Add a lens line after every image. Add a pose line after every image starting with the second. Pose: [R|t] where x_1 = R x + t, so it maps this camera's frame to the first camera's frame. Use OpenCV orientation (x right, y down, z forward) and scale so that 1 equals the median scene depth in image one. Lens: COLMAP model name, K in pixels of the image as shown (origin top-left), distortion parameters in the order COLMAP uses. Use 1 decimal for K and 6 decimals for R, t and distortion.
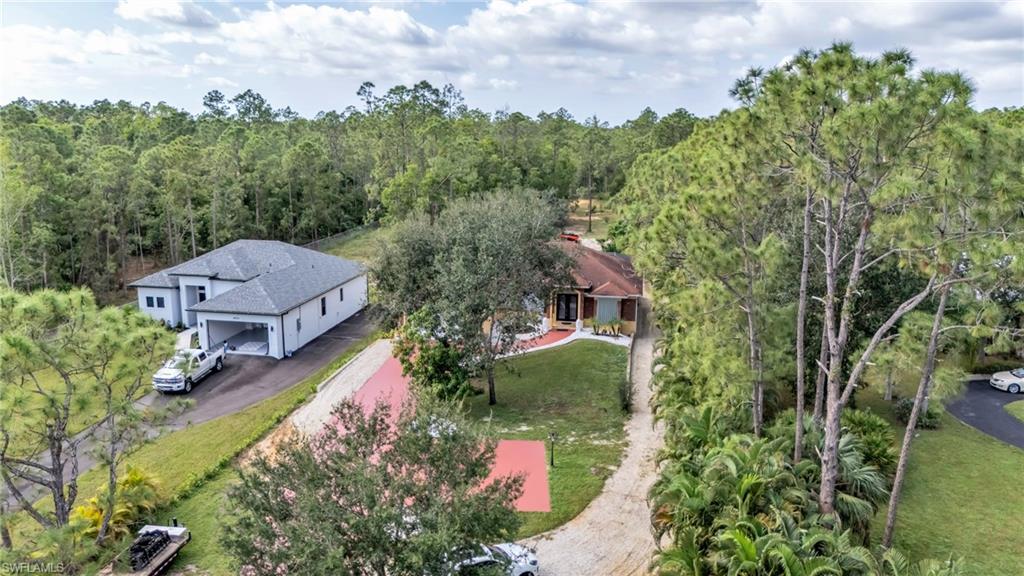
lens RADIAL K [[780.7, 0, 512.0], [0, 780.7, 288.0], [0, 0, 1]] dist [0.031473, -0.002358]
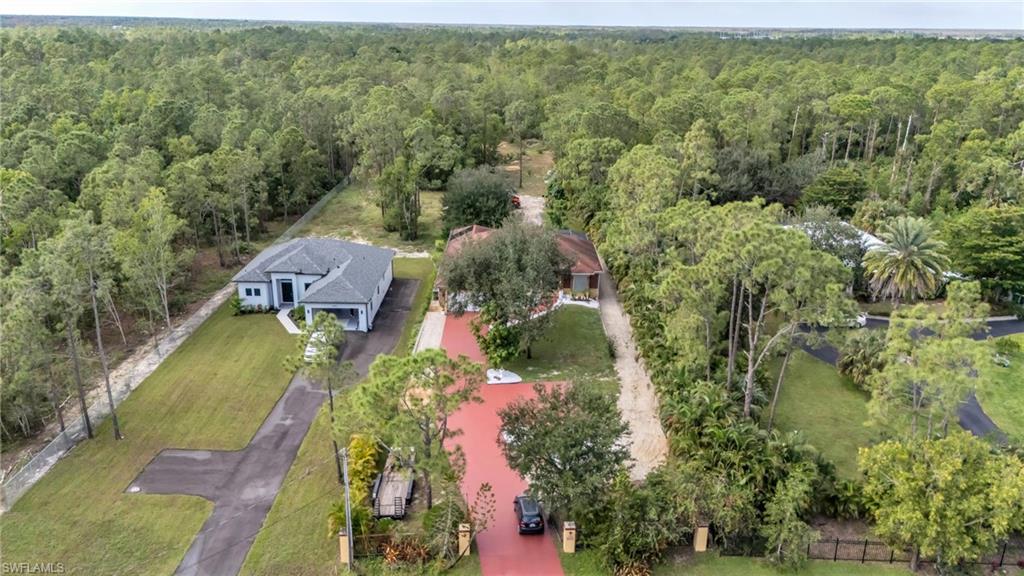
lens RADIAL K [[780.7, 0, 512.0], [0, 780.7, 288.0], [0, 0, 1]] dist [0.031473, -0.002358]
pose [[0.985556, -0.053619, 0.160640, -0.328113], [0.033095, 0.991245, 0.127818, -0.209742], [-0.166087, -0.120655, 0.978702, -0.565446]]
